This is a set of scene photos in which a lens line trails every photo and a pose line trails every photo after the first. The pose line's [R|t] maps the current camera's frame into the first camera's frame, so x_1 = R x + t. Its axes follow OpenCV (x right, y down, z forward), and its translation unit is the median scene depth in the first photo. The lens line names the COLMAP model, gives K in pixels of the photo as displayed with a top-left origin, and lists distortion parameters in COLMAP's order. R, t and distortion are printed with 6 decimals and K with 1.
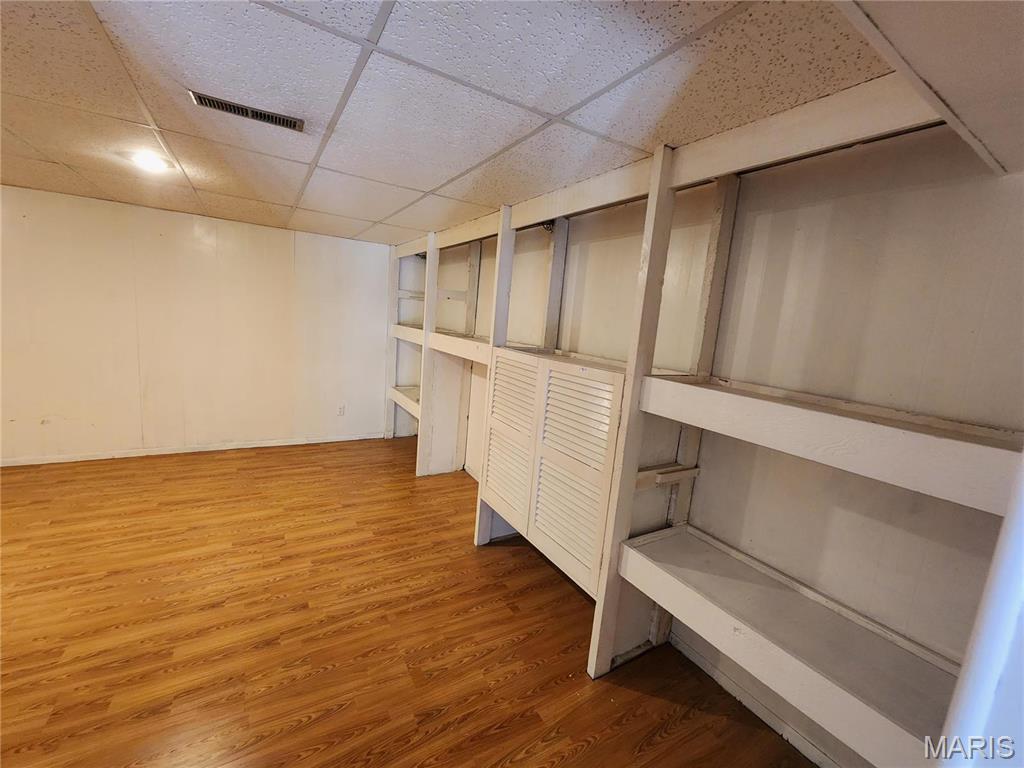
lens RADIAL K [[425.2, 0, 509.5], [0, 425.2, 377.4], [0, 0, 1]] dist [-0.000654, -0.002658]
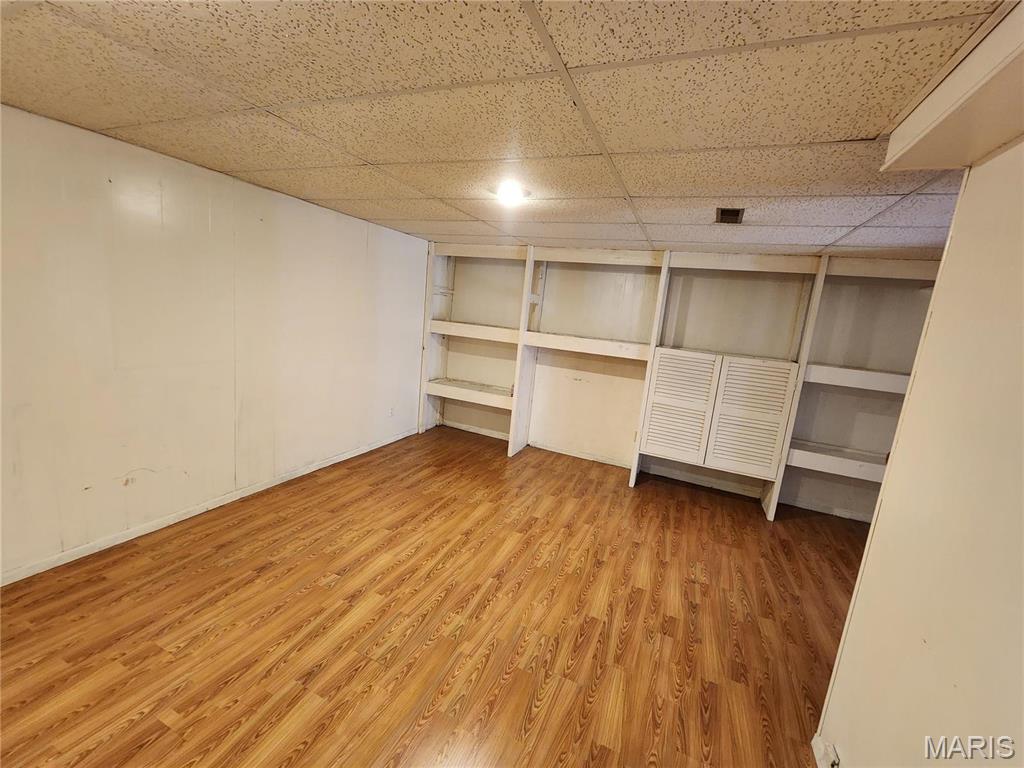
lens RADIAL K [[425.2, 0, 509.0], [0, 425.2, 388.9], [0, 0, 1]] dist [-0.000654, -0.002658]
pose [[0.815844, -0.107422, 0.568207, -1.146468], [0.052058, 0.992248, 0.112843, -0.109774], [-0.575924, -0.062482, 0.815112, 0.092448]]
